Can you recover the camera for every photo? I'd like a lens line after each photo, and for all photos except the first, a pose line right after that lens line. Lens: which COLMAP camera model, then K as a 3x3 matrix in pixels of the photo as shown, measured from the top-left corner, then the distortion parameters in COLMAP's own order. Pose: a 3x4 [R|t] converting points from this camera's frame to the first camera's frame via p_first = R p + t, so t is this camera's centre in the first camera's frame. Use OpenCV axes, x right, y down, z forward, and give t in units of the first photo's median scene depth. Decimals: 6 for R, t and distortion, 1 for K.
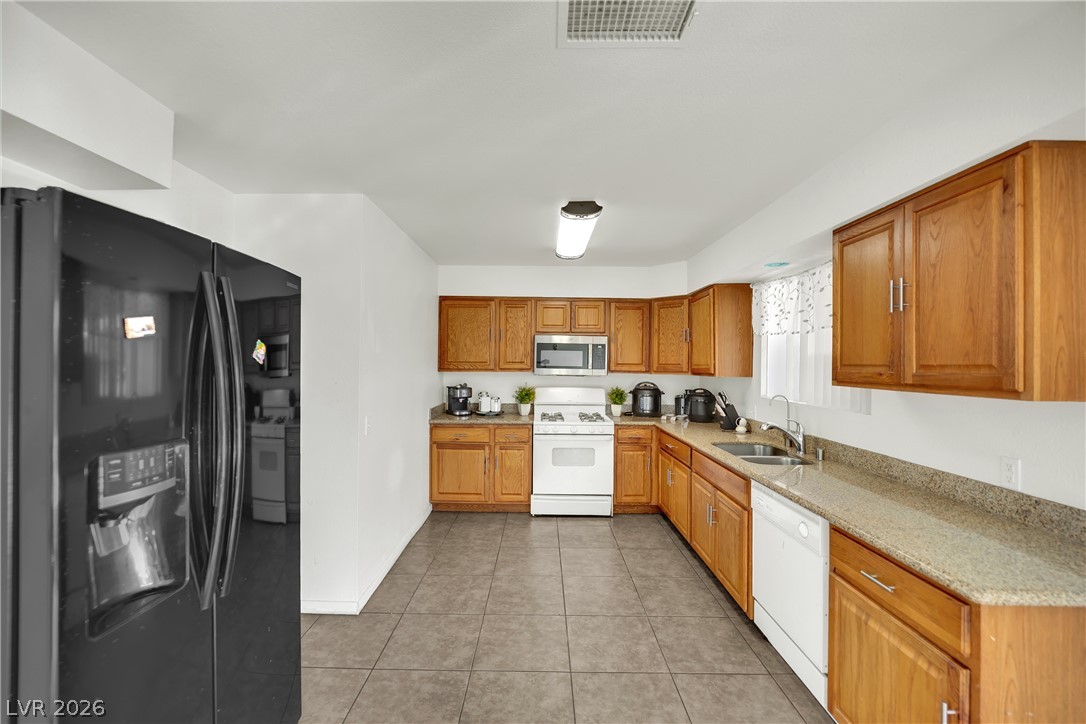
lens RADIAL K [[445.3, 0, 546.8], [0, 445.3, 367.1], [0, 0, 1]] dist [-0.019673, 0.000818]
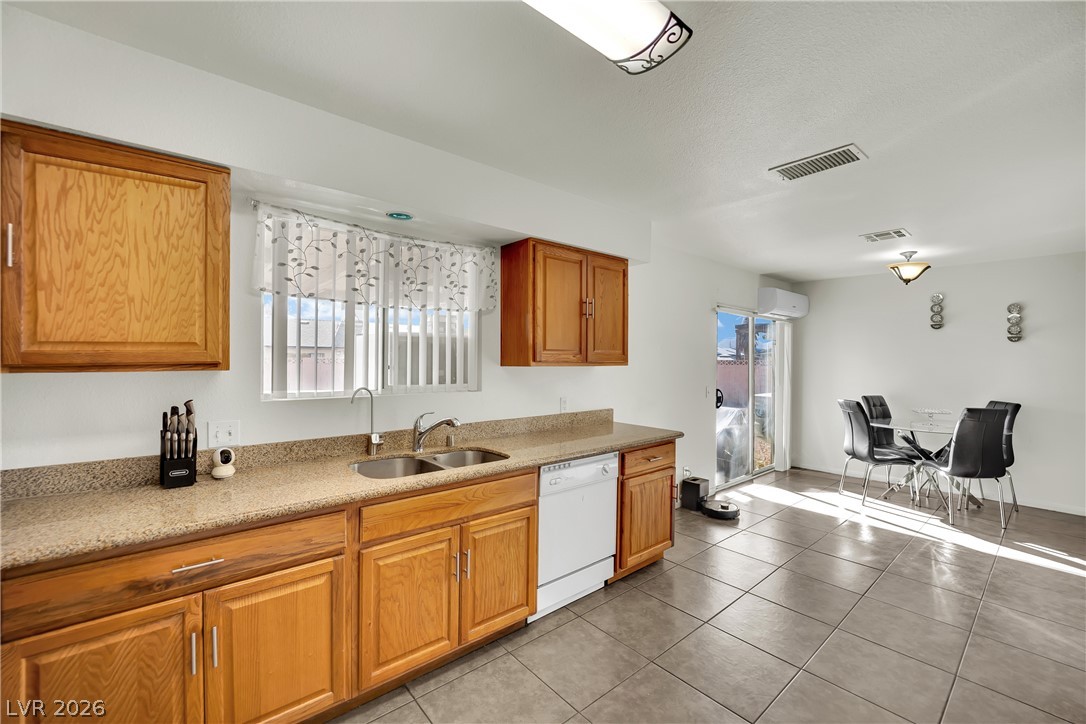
lens RADIAL K [[445.3, 0, 523.2], [0, 445.3, 362.7], [0, 0, 1]] dist [-0.019673, 0.000818]
pose [[-0.624941, -0.017464, 0.780477, -0.148594], [-0.003657, 0.999804, 0.019443, 0.004592], [-0.780664, 0.009296, -0.624882, 0.914393]]
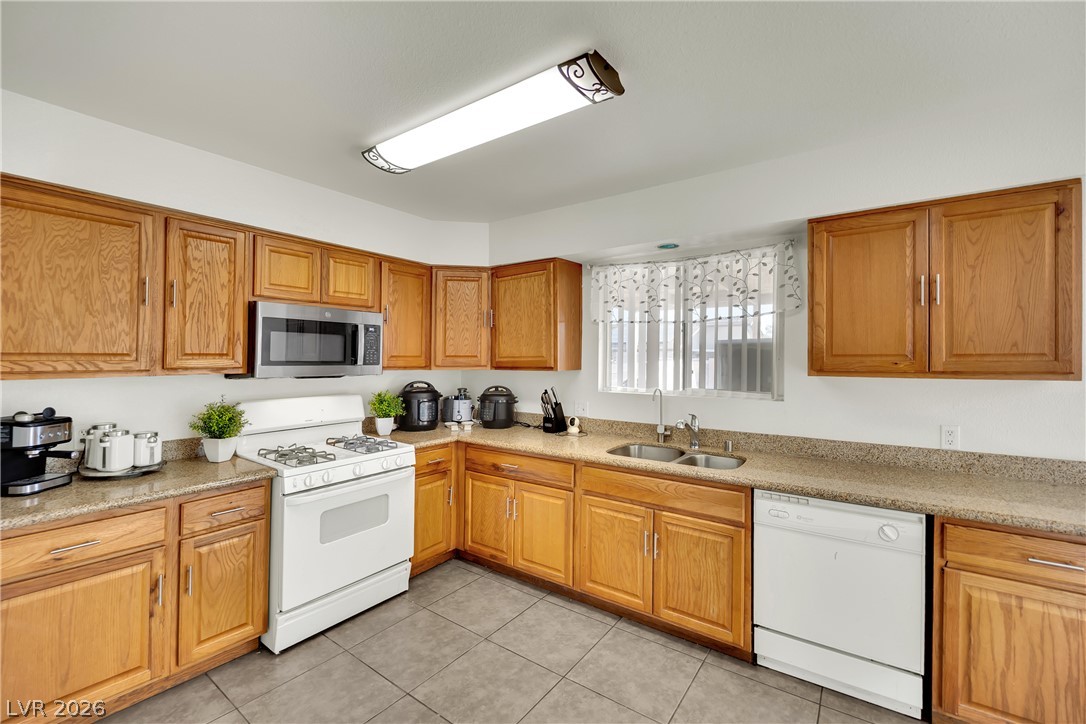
lens RADIAL K [[445.3, 0, 554.0], [0, 445.3, 357.7], [0, 0, 1]] dist [-0.019673, 0.000818]
pose [[0.587234, -0.009464, 0.809362, -0.253729], [0.012211, 0.999921, 0.002832, -0.004011], [-0.809325, 0.008220, 0.587304, 0.452966]]
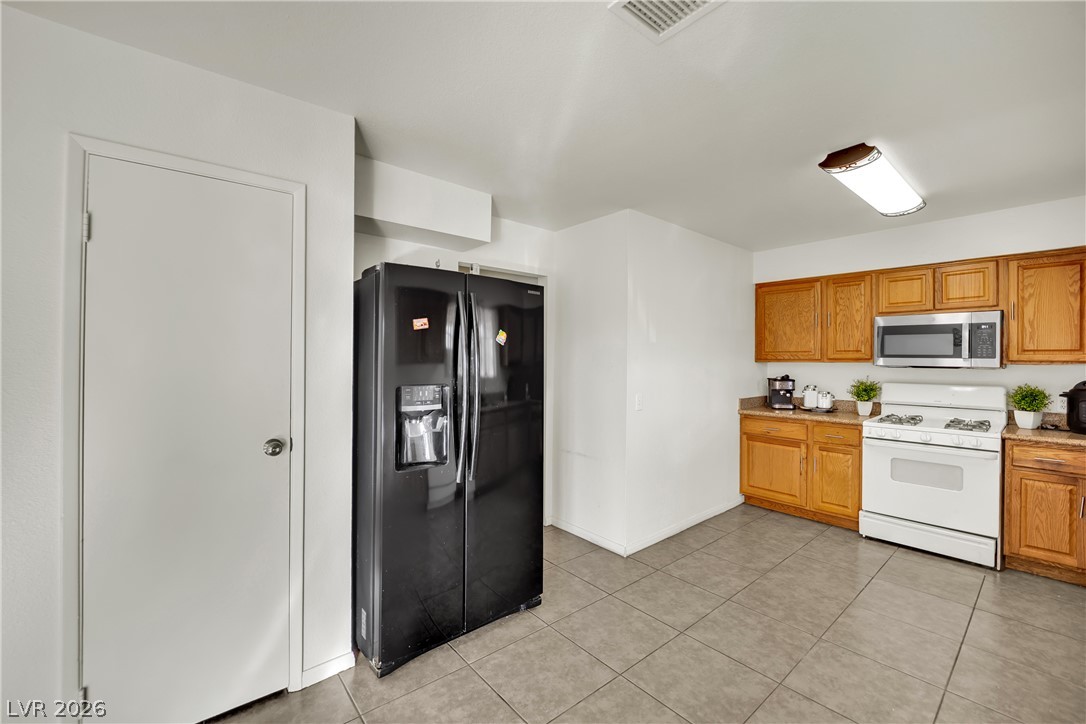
lens RADIAL K [[445.3, 0, 547.9], [0, 445.3, 369.0], [0, 0, 1]] dist [-0.019673, 0.000818]
pose [[0.654795, 0.010178, -0.755738, 0.203866], [-0.004102, 0.999942, 0.009912, 0.018991], [0.755796, -0.003390, 0.654799, 0.025901]]
